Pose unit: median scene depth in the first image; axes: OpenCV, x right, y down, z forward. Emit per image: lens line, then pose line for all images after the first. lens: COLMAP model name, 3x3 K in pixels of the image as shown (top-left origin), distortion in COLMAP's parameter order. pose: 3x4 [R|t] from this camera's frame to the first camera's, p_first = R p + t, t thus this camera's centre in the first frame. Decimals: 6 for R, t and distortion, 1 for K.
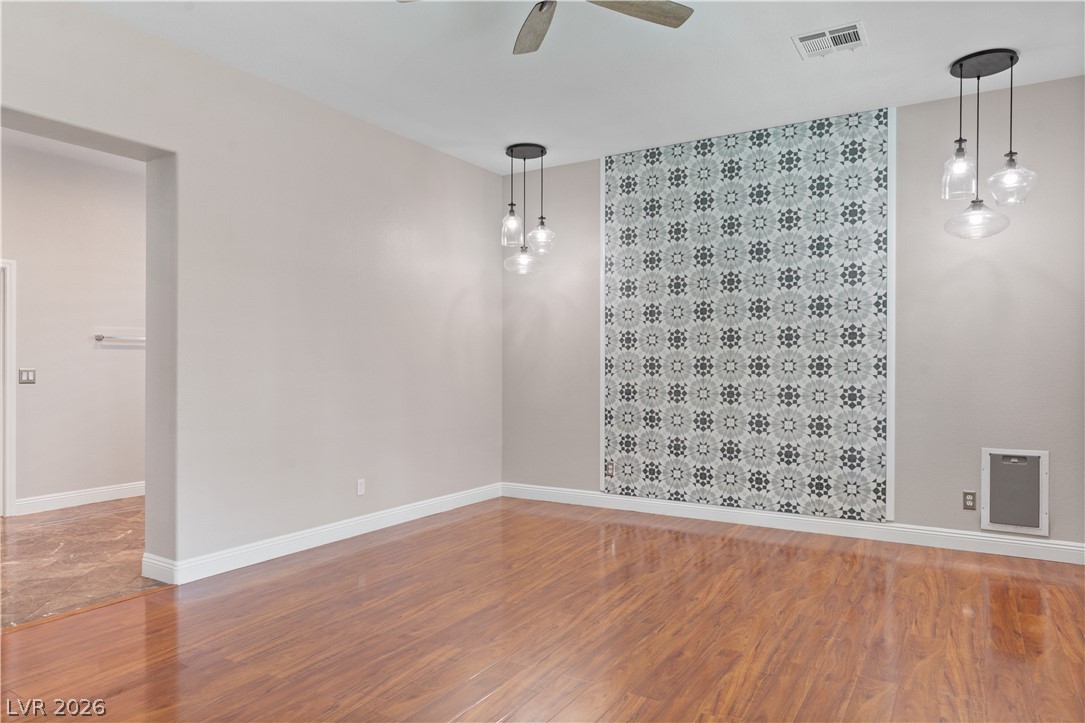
lens RADIAL K [[700.0, 0, 543.3], [0, 700.0, 366.6], [0, 0, 1]] dist [-0.007115, 0.001806]
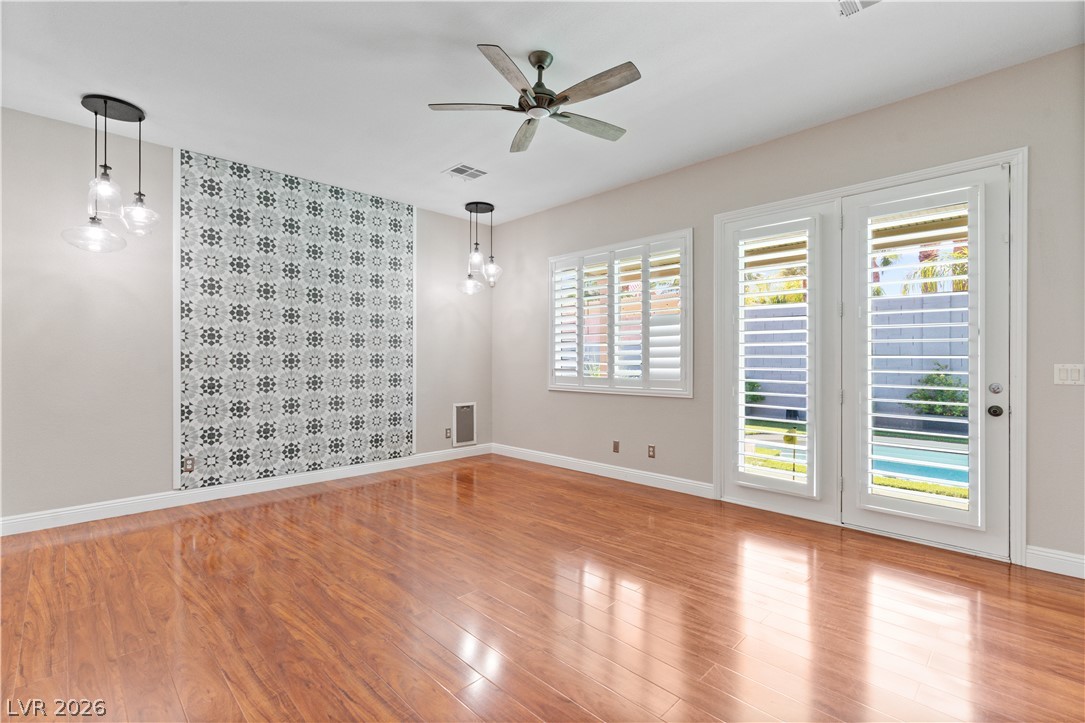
lens RADIAL K [[496.5, 0, 541.3], [0, 496.5, 355.4], [0, 0, 1]] dist [0.003331, 0.000182]
pose [[0.238827, 0.008833, 0.971022, -0.532205], [0.002908, 0.999948, -0.009811, -0.000587], [-0.971058, 0.005167, 0.238789, 0.384813]]
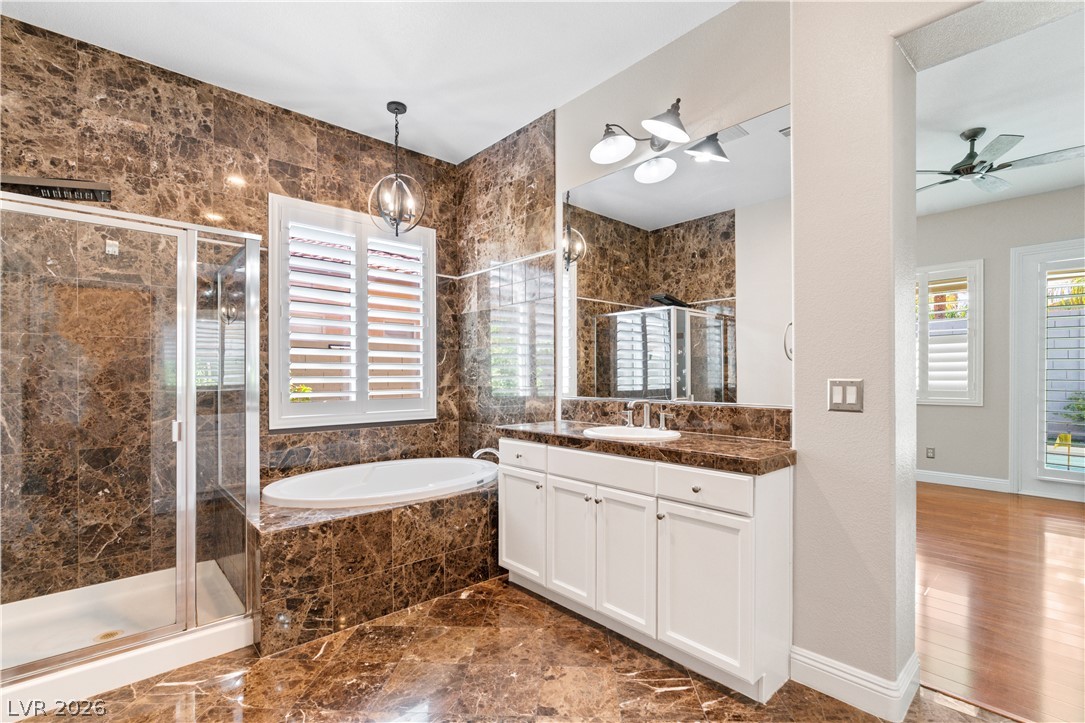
lens RADIAL K [[496.5, 0, 544.6], [0, 496.5, 372.6], [0, 0, 1]] dist [0.003331, 0.000182]
pose [[0.276198, 0.011139, 0.961036, -0.733962], [0.000615, 0.999931, -0.011767, 0.006248], [-0.961100, 0.003841, 0.276172, 0.727356]]
